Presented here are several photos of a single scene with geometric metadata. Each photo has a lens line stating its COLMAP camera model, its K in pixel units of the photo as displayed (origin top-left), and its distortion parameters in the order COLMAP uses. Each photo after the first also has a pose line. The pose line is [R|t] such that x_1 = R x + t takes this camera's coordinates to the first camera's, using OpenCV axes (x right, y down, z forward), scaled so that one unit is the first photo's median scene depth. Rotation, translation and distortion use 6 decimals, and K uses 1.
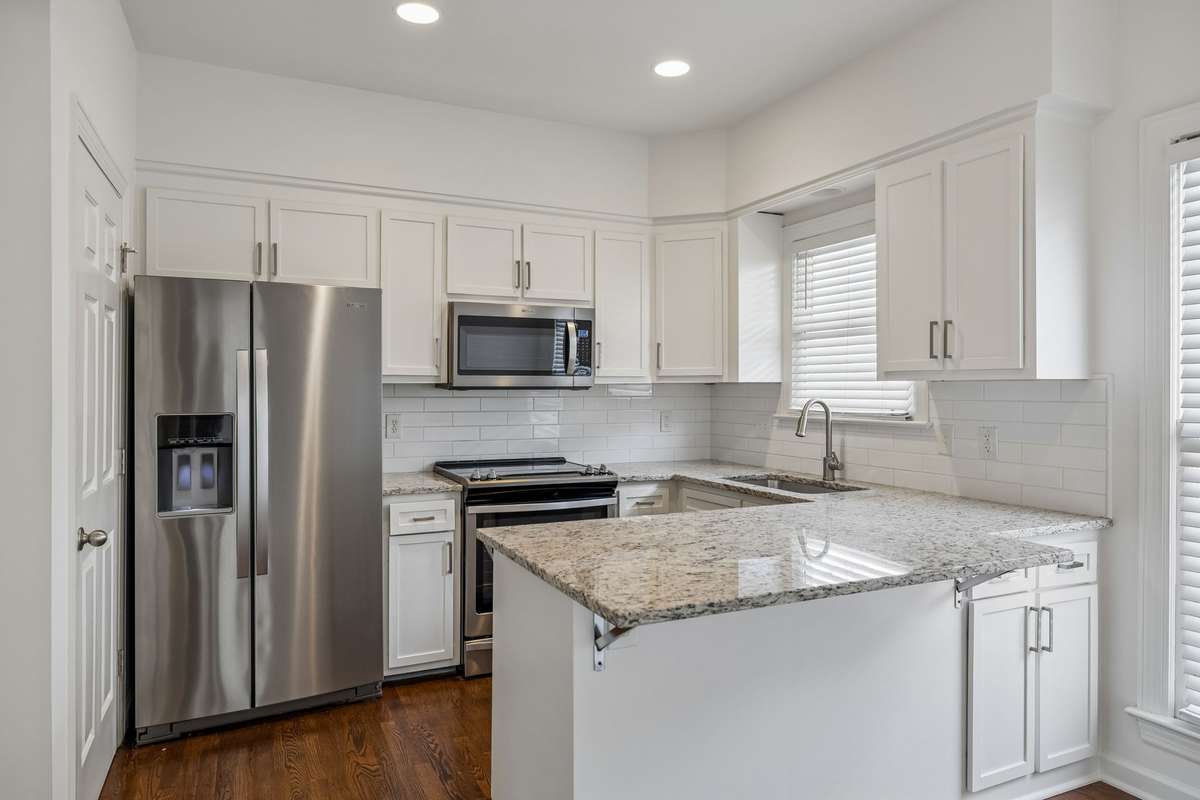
lens RADIAL K [[748.6, 0, 600.0], [0, 748.6, 400.0], [0, 0, 1]] dist [0.005580, 0.001261]
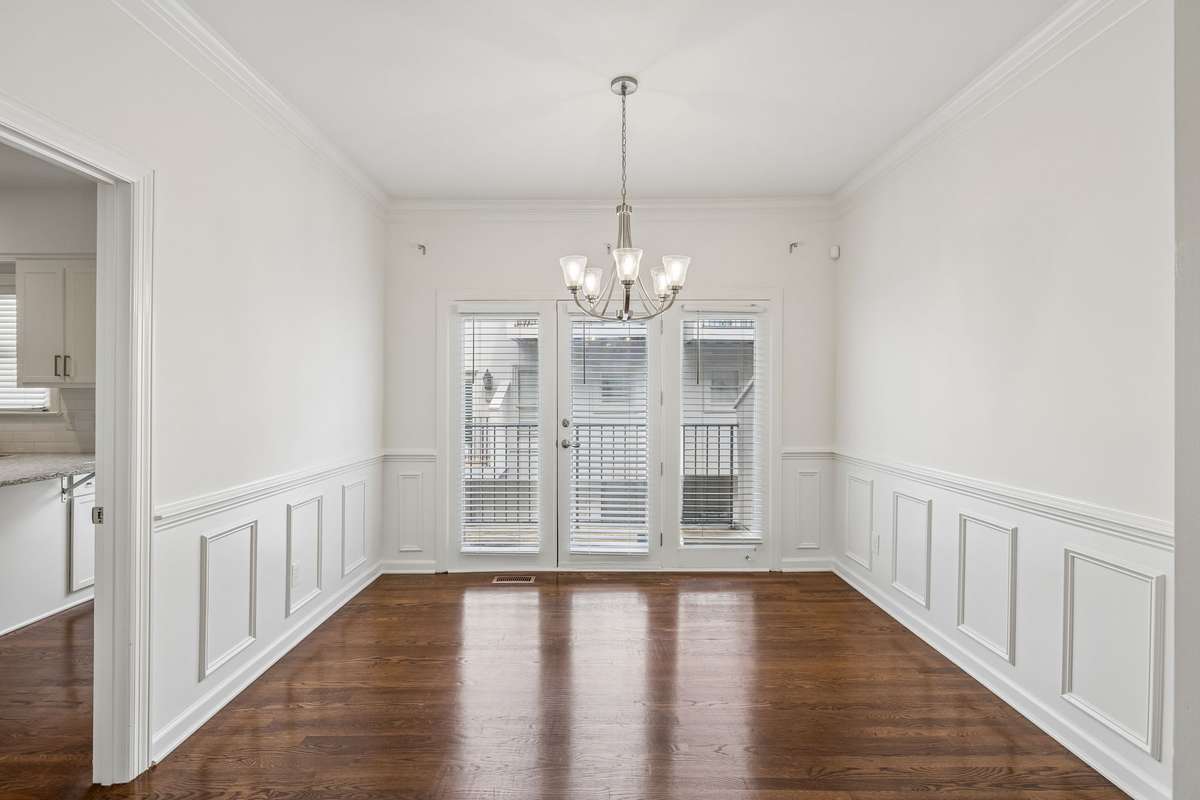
lens RADIAL K [[542.9, 0, 599.1], [0, 542.9, 396.7], [0, 0, 1]] dist [-0.000578, 0.000084]
pose [[0.420591, -0.006952, 0.907224, -0.157504], [0.007912, 0.999961, 0.003995, -0.000842], [-0.907216, 0.005497, 0.420630, -0.606809]]
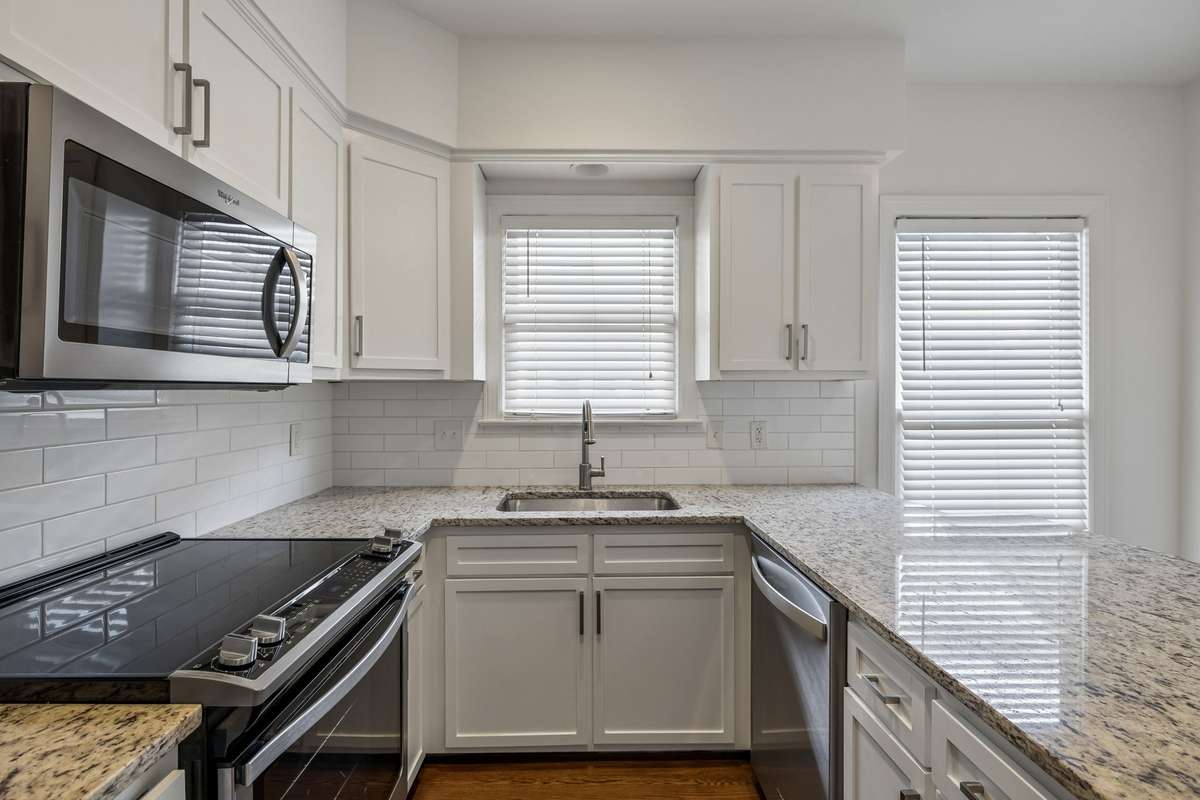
lens RADIAL K [[560.5, 0, 589.9], [0, 560.5, 395.0], [0, 0, 1]] dist [-0.027022, 0.000195]
pose [[0.419466, -0.009119, 0.907725, -0.331587], [0.016196, 0.999866, 0.002561, -0.008931], [-0.907626, 0.013627, 0.419558, 0.779800]]
